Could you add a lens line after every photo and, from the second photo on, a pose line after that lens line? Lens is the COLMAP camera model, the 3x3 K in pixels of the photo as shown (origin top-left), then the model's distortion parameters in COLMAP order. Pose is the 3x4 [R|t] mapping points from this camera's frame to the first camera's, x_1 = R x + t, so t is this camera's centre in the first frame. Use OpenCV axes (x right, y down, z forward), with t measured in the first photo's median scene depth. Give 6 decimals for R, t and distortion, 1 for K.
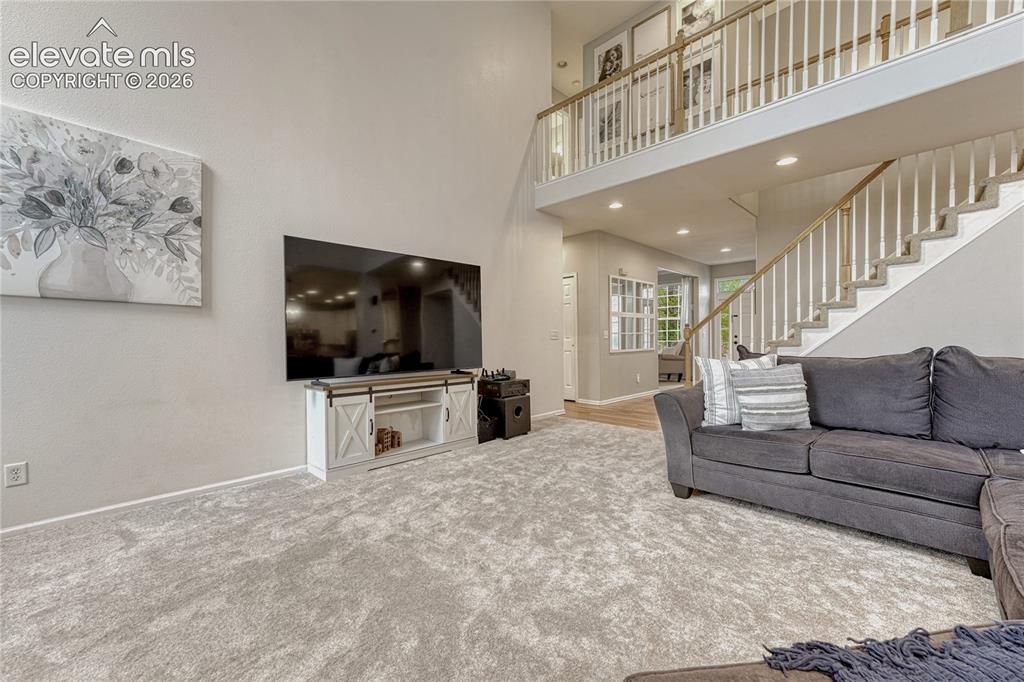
lens RADIAL K [[433.1, 0, 510.6], [0, 433.1, 347.1], [0, 0, 1]] dist [0.001730, 0.000537]
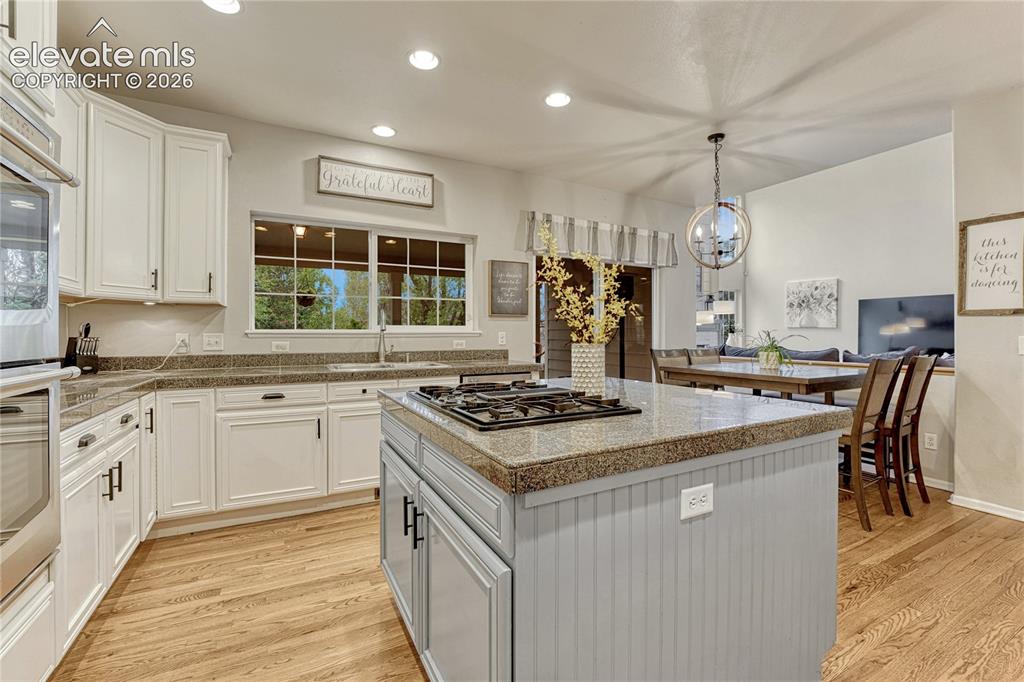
lens RADIAL K [[433.8, 0, 512.1], [0, 433.8, 332.3], [0, 0, 1]] dist [-0.022136, 0.000217]
pose [[-0.307785, -0.001132, -0.951455, 2.913091], [-0.004047, 0.999992, 0.000119, -0.054116], [0.951447, 0.003888, -0.307787, -0.239035]]
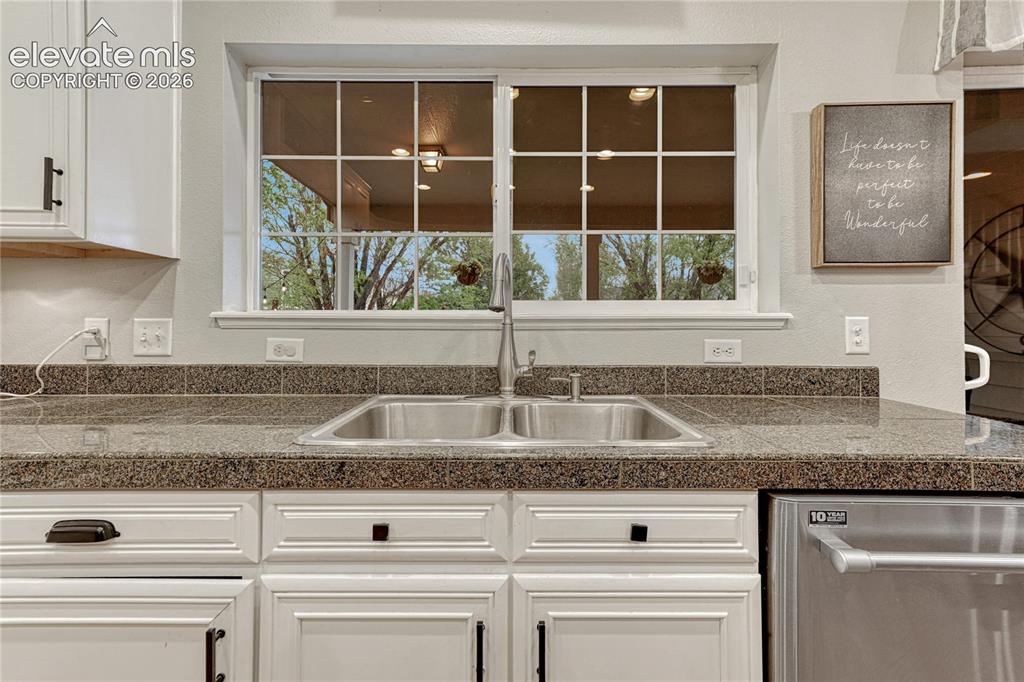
lens RADIAL K [[440.9, 0, 509.3], [0, 440.9, 320.2], [0, 0, 1]] dist [0.002805, 0.000417]
pose [[-0.718608, -0.003757, -0.695405, 2.207948], [-0.004533, 0.999989, -0.000718, -0.047716], [0.695401, 0.002636, -0.718617, -0.615448]]
